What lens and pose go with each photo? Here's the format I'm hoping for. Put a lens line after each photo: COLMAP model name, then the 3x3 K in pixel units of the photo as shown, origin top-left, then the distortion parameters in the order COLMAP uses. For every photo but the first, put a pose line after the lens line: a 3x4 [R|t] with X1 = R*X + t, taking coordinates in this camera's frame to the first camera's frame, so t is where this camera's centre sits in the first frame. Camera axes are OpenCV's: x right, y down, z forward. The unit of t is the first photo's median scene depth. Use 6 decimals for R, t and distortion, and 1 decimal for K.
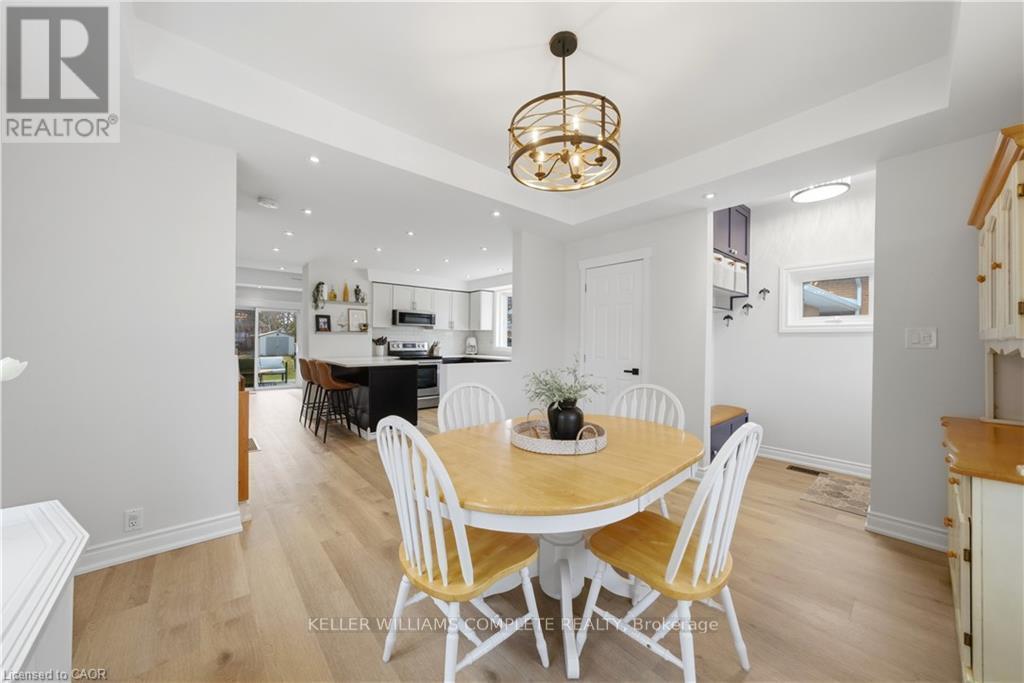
lens RADIAL K [[356.7, 0, 514.5], [0, 356.7, 341.1], [0, 0, 1]] dist [-0.020499, 0.010361]
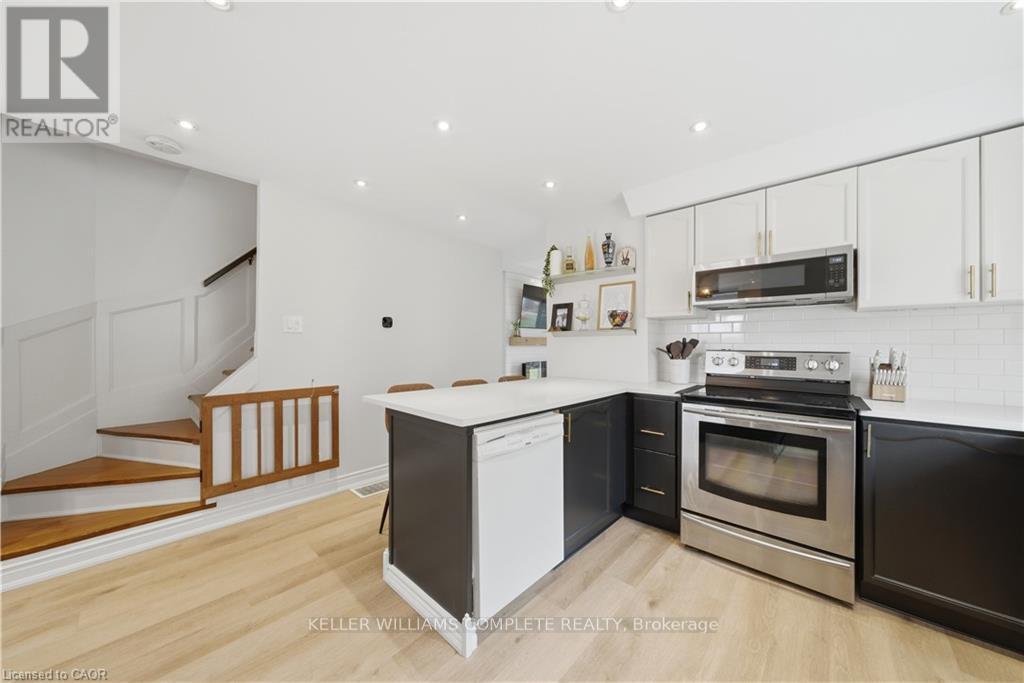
lens RADIAL K [[356.7, 0, 514.5], [0, 356.7, 341.1], [0, 0, 1]] dist [-0.020499, 0.010361]
pose [[0.103937, -0.018678, -0.994409, 0.023394], [-0.005122, 0.999800, -0.019314, -0.000413], [0.994571, 0.007101, 0.103820, 0.771652]]
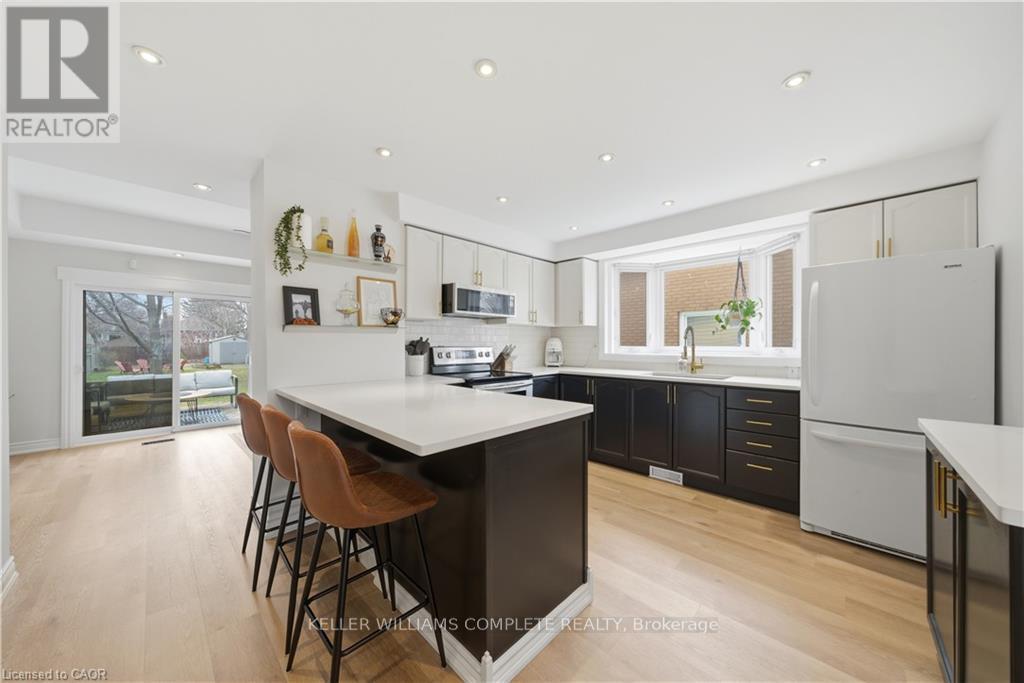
lens RADIAL K [[351.4, 0, 513.1], [0, 351.4, 343.1], [0, 0, 1]] dist [-0.008045, 0.000072]
pose [[0.997133, -0.009940, 0.075009, -0.284317], [0.010115, 0.999947, -0.001946, -0.002380], [-0.074986, 0.002699, 0.997181, 0.502113]]
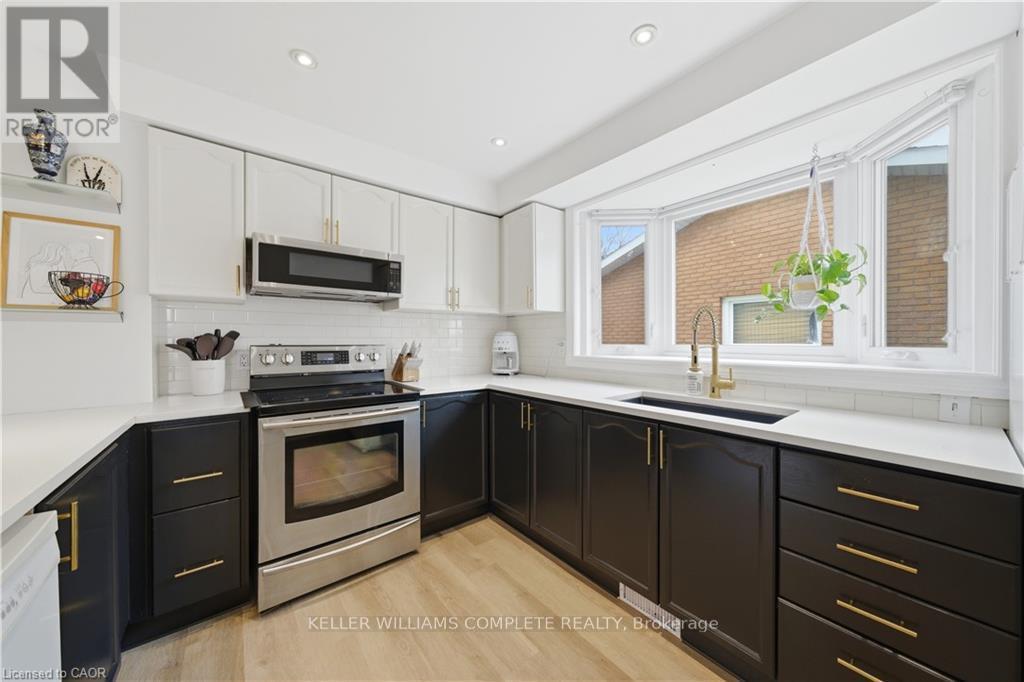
lens RADIAL K [[351.3, 0, 512.0], [0, 351.3, 341.0], [0, 0, 1]] dist [0.000176, 0.000121]
pose [[0.998406, -0.010450, -0.055455, -0.110681], [0.010485, 0.999945, 0.000344, -0.000872], [0.055448, -0.000925, 0.998461, 0.733283]]
